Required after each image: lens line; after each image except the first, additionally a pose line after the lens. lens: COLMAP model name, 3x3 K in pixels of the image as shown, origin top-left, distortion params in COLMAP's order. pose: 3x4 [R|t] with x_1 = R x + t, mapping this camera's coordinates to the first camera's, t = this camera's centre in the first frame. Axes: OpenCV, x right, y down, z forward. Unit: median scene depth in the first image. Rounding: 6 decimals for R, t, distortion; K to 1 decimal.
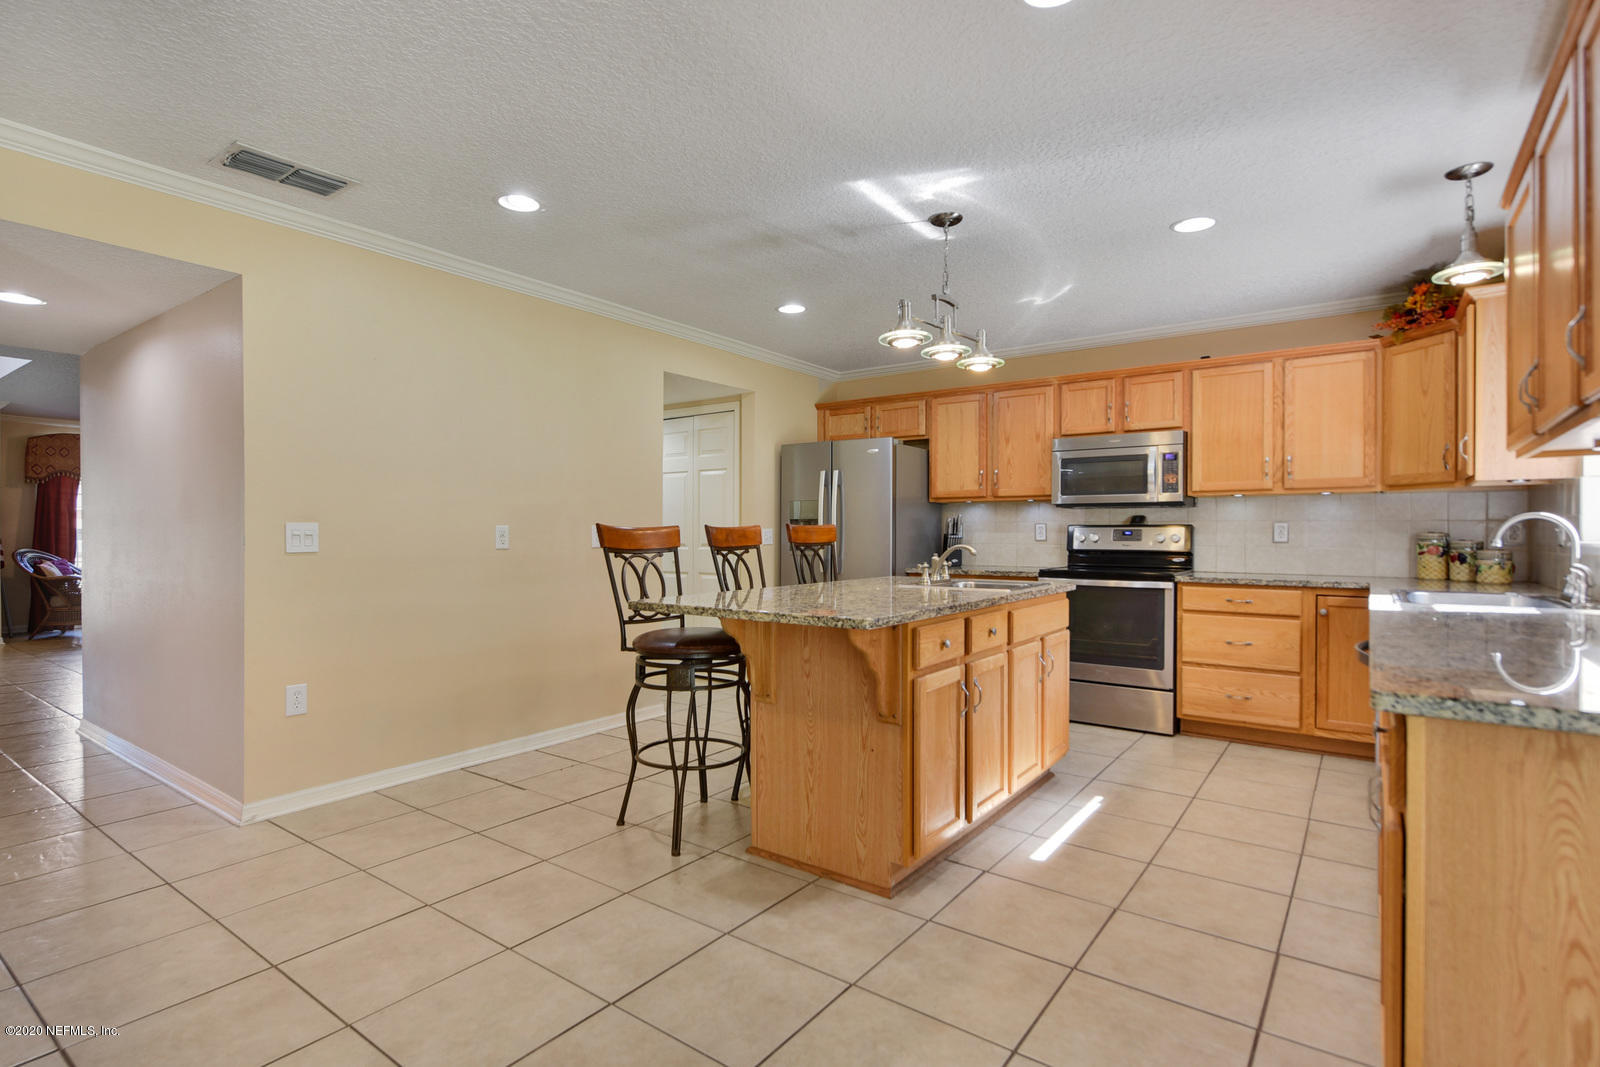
lens RADIAL K [[785.1, 0, 800.0], [0, 785.1, 533.5], [0, 0, 1]] dist [0.001092, 0.000120]
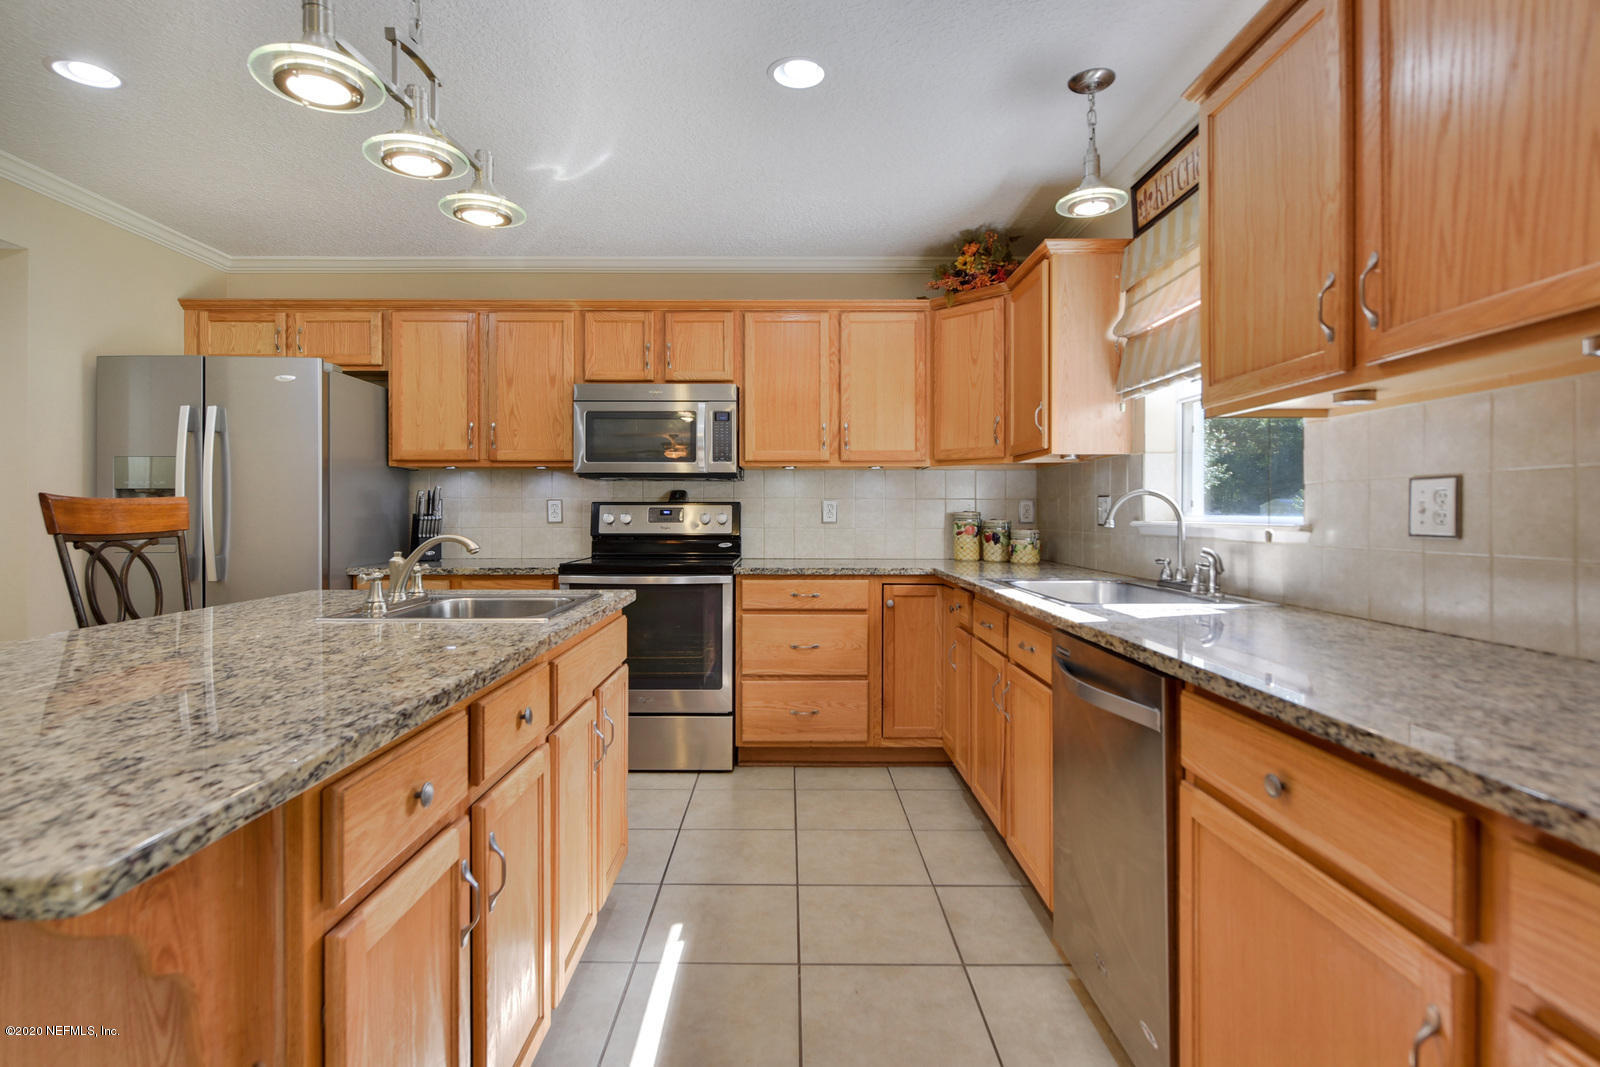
lens RADIAL K [[796.4, 0, 789.7], [0, 796.4, 517.3], [0, 0, 1]] dist [0.000236, -0.000294]
pose [[0.811386, -0.005138, 0.584488, 0.058379], [0.001645, 0.999977, 0.006506, -0.000755], [-0.584508, -0.004318, 0.811376, 0.324528]]
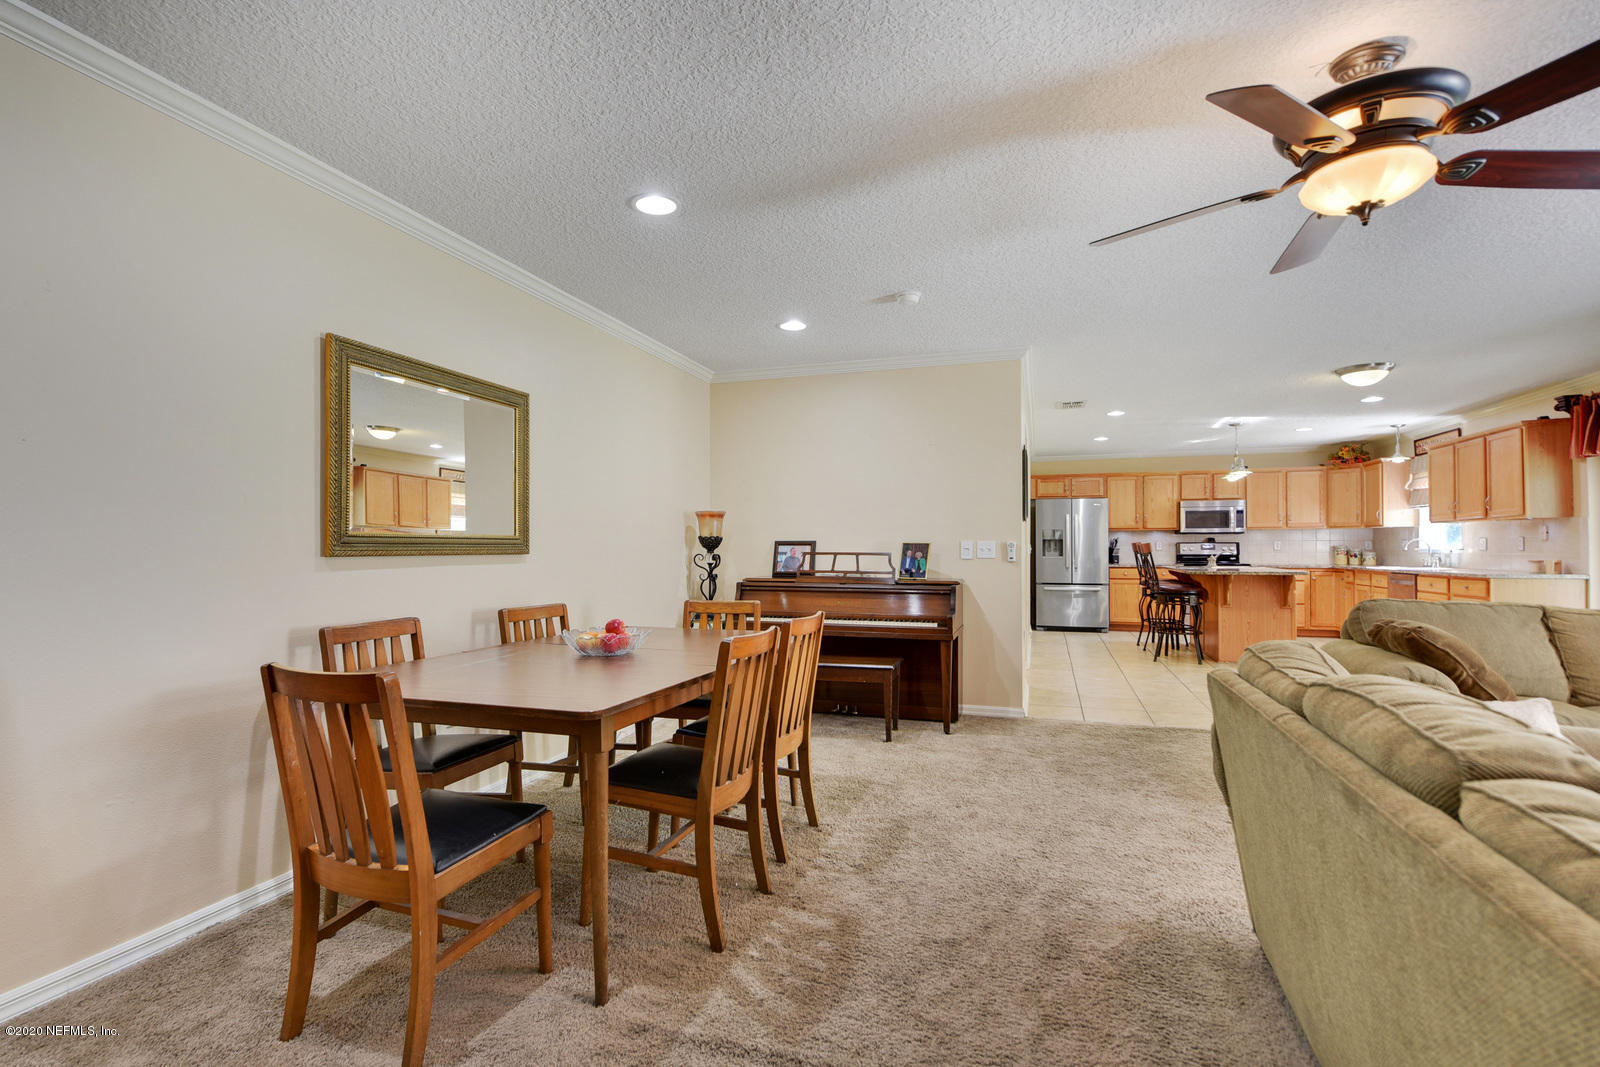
lens RADIAL K [[747.4, 0, 796.2], [0, 747.4, 547.5], [0, 0, 1]] dist [0.000984, -0.000163]
pose [[0.954924, -0.003376, 0.296830, -1.433330], [0.004299, 0.999988, -0.002456, 0.003231], [-0.296818, 0.003622, 0.954927, -0.681548]]
